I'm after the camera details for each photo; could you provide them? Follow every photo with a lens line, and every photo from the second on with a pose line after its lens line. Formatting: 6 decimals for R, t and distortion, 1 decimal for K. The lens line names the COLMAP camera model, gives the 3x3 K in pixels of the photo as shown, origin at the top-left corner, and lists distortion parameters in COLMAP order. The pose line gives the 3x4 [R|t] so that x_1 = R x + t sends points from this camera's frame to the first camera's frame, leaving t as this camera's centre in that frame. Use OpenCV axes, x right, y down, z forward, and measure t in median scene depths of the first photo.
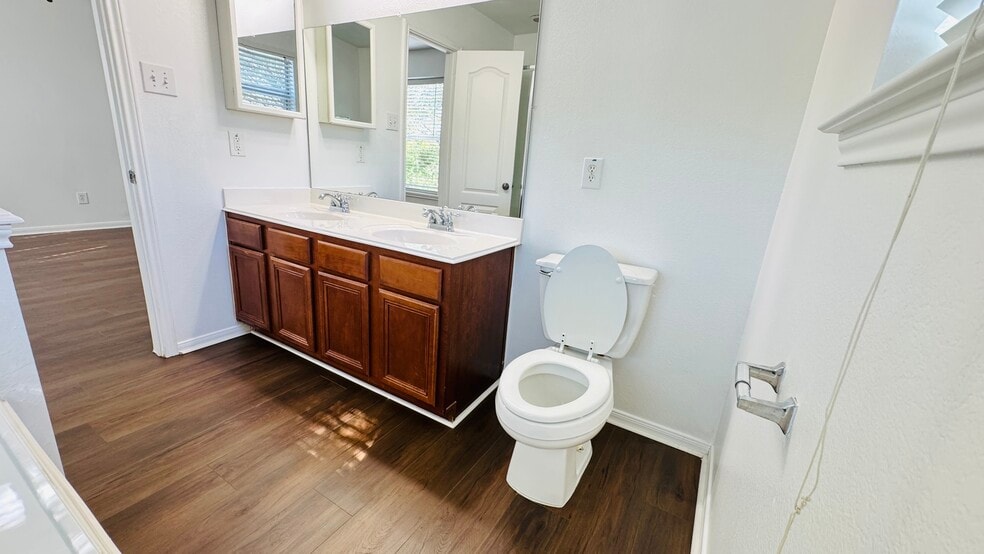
lens RADIAL K [[393.3, 0, 493.4], [0, 393.3, 275.9], [0, 0, 1]] dist [-0.001030, -0.000079]
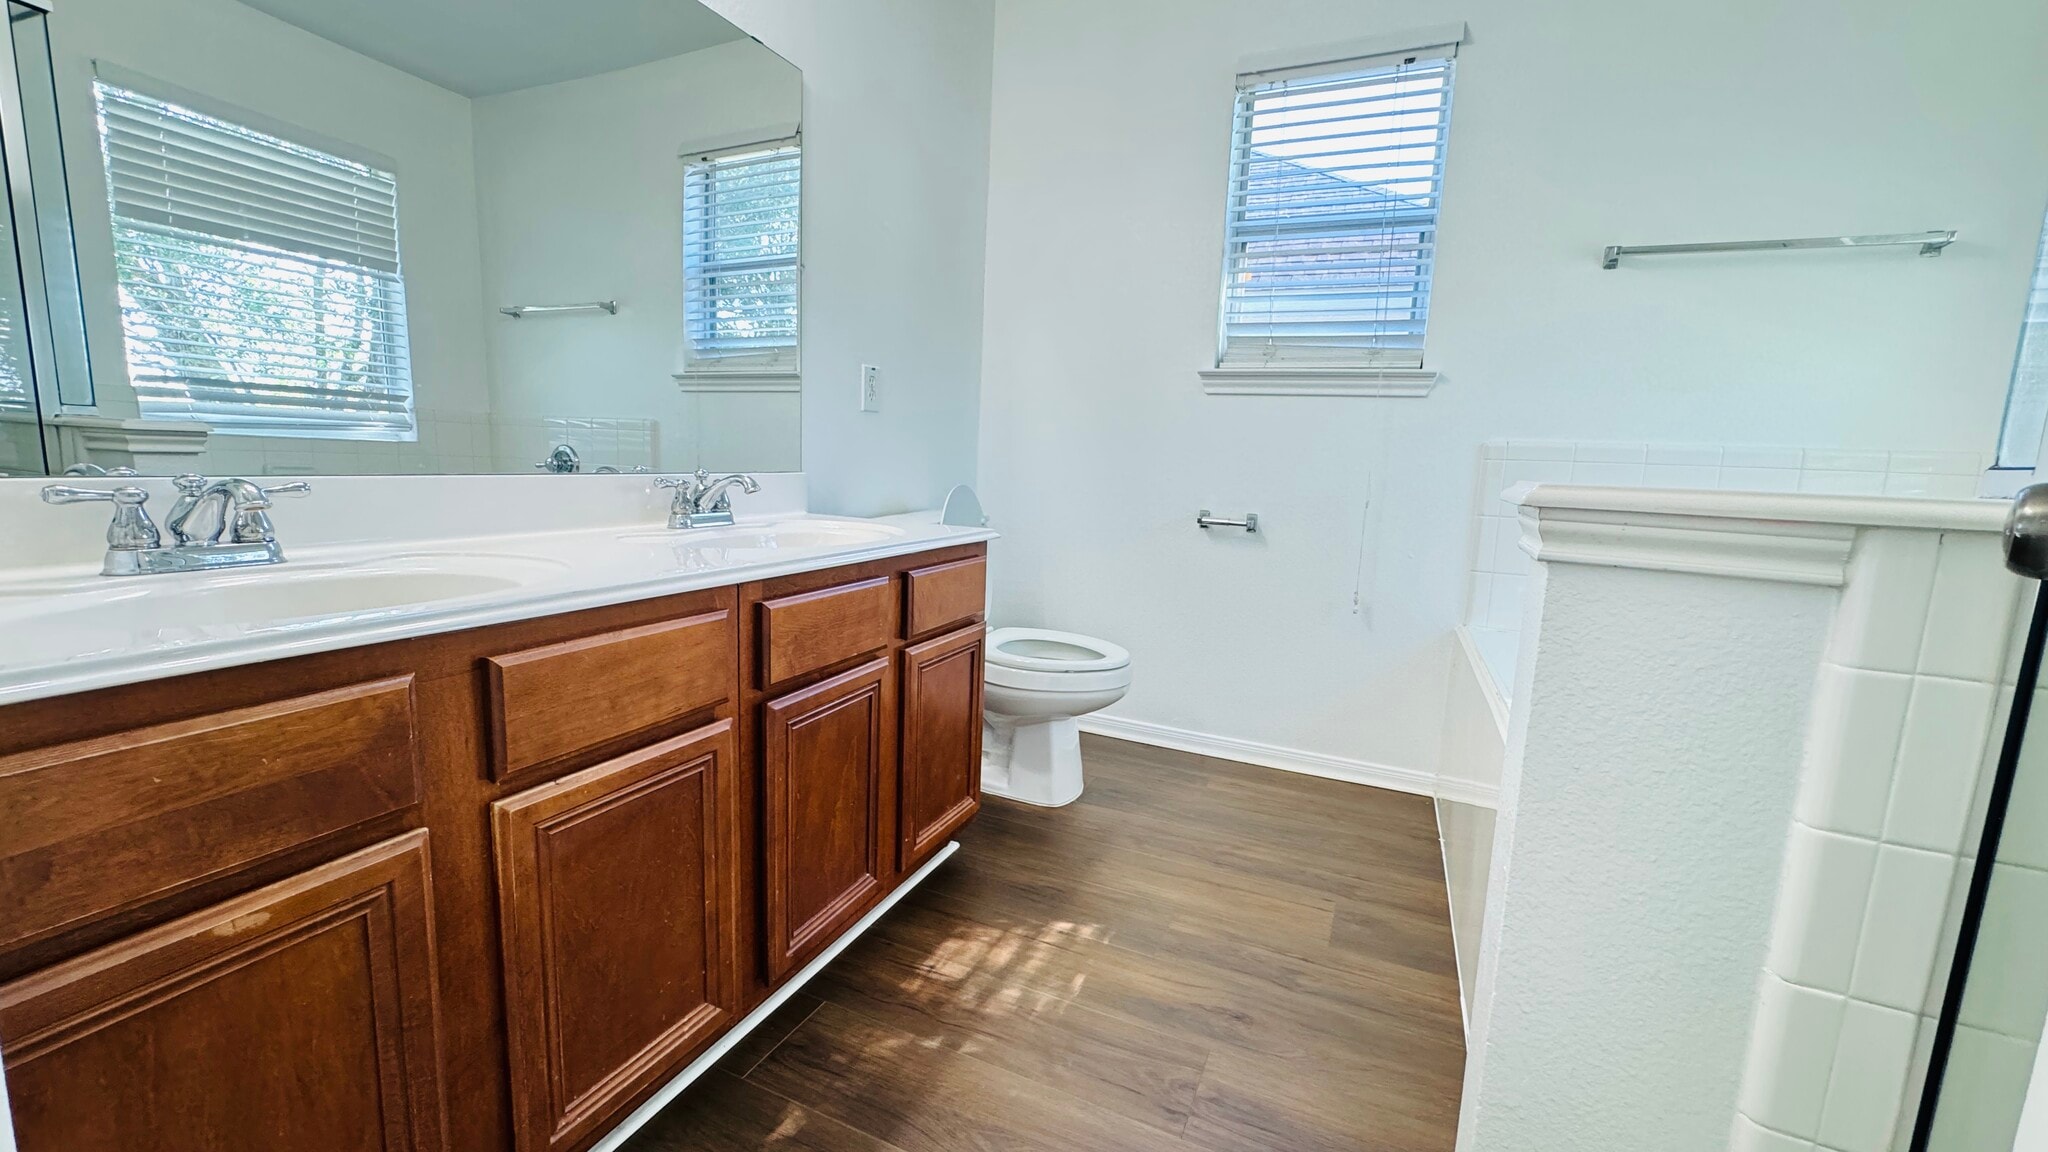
lens RADIAL K [[818.6, 0, 1026.9], [0, 818.6, 573.7], [0, 0, 1]] dist [-0.001030, -0.000079]
pose [[-0.115479, -0.219492, 0.968756, -1.160292], [0.224934, 0.944167, 0.240734, -0.235163], [-0.967507, 0.245706, -0.059661, 0.893643]]
